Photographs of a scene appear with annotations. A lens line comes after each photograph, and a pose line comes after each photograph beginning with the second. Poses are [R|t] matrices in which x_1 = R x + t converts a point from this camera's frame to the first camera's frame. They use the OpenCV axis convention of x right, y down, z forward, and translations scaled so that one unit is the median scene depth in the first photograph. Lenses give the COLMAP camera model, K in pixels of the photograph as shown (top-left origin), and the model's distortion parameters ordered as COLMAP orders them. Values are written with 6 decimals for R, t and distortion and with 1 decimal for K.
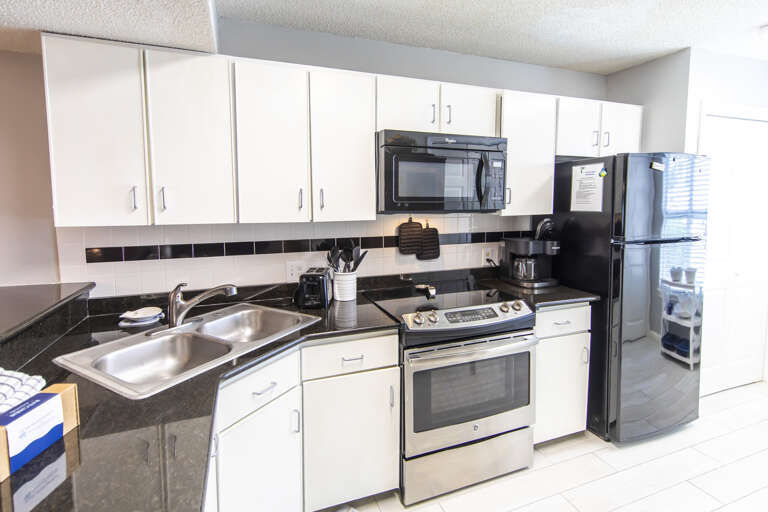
lens RADIAL K [[366.5, 0, 385.7], [0, 366.5, 234.6], [0, 0, 1]] dist [0.020213, -0.000040]
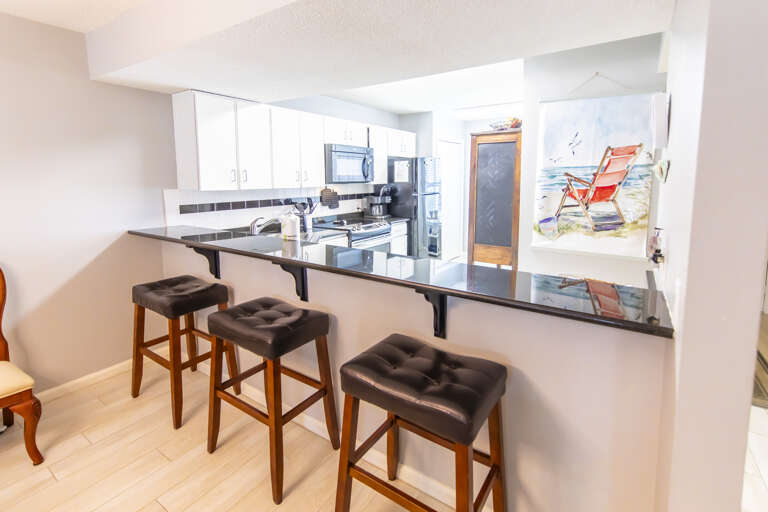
lens RADIAL K [[366.5, 0, 385.7], [0, 366.5, 234.6], [0, 0, 1]] dist [0.020213, -0.000040]
pose [[0.816759, -0.086926, 0.570393, -0.792564], [0.044743, 0.995151, 0.087590, 0.051281], [-0.575241, -0.046019, 0.816688, -0.735662]]
